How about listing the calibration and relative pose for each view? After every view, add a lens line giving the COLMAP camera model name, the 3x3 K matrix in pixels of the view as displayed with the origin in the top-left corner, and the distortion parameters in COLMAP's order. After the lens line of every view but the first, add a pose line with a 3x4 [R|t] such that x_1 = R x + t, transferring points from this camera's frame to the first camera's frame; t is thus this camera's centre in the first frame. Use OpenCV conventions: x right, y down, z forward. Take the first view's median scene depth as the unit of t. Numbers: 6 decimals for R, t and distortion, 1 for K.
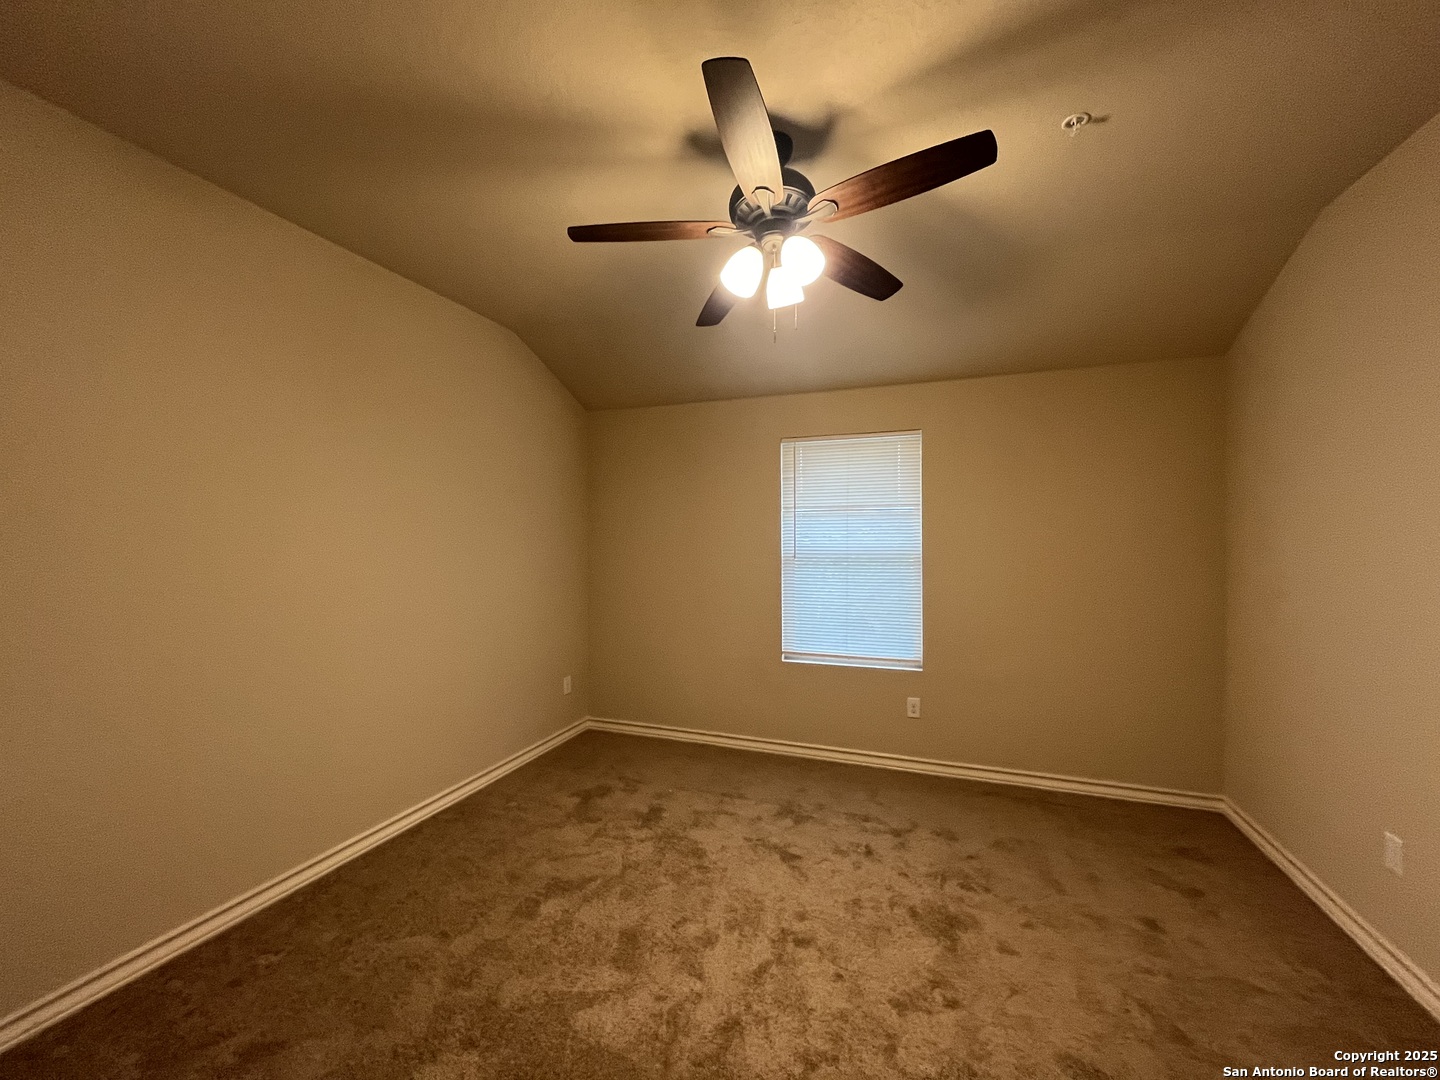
lens RADIAL K [[576.8, 0, 719.4], [0, 576.8, 542.5], [0, 0, 1]] dist [-0.003817, -0.000186]
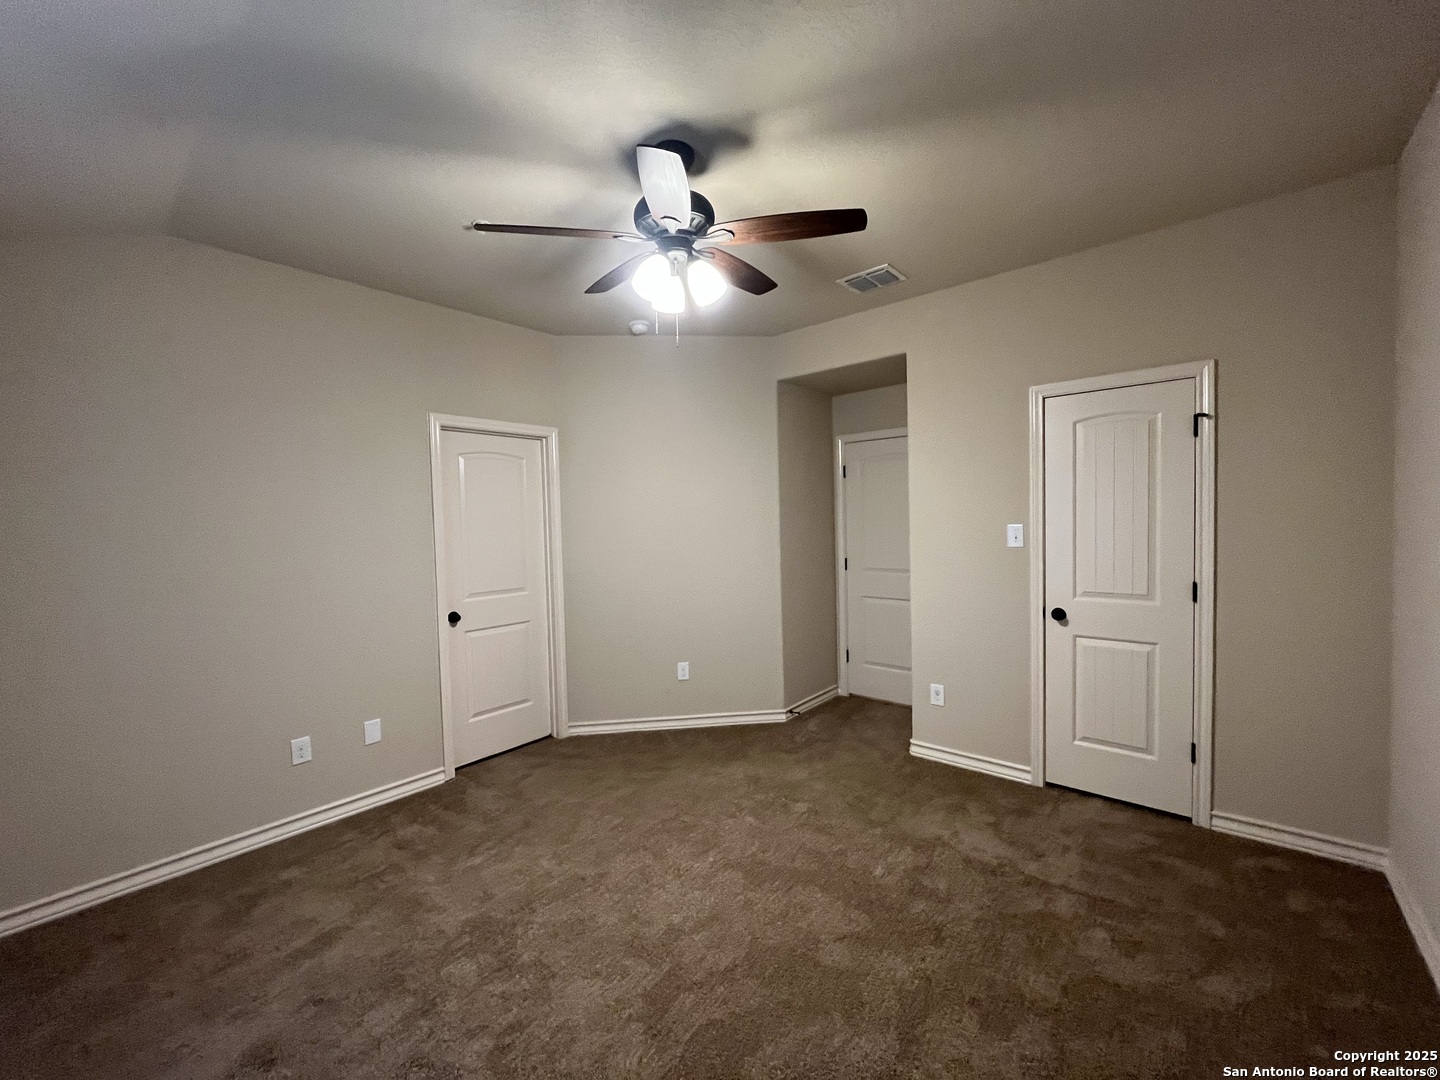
lens RADIAL K [[576.8, 0, 719.4], [0, 576.8, 542.5], [0, 0, 1]] dist [-0.003817, -0.000186]
pose [[-0.936590, 0.016760, 0.350025, -0.231154], [0.035370, 0.998276, 0.046844, -0.011771], [-0.348636, 0.056254, -0.935568, 1.306492]]
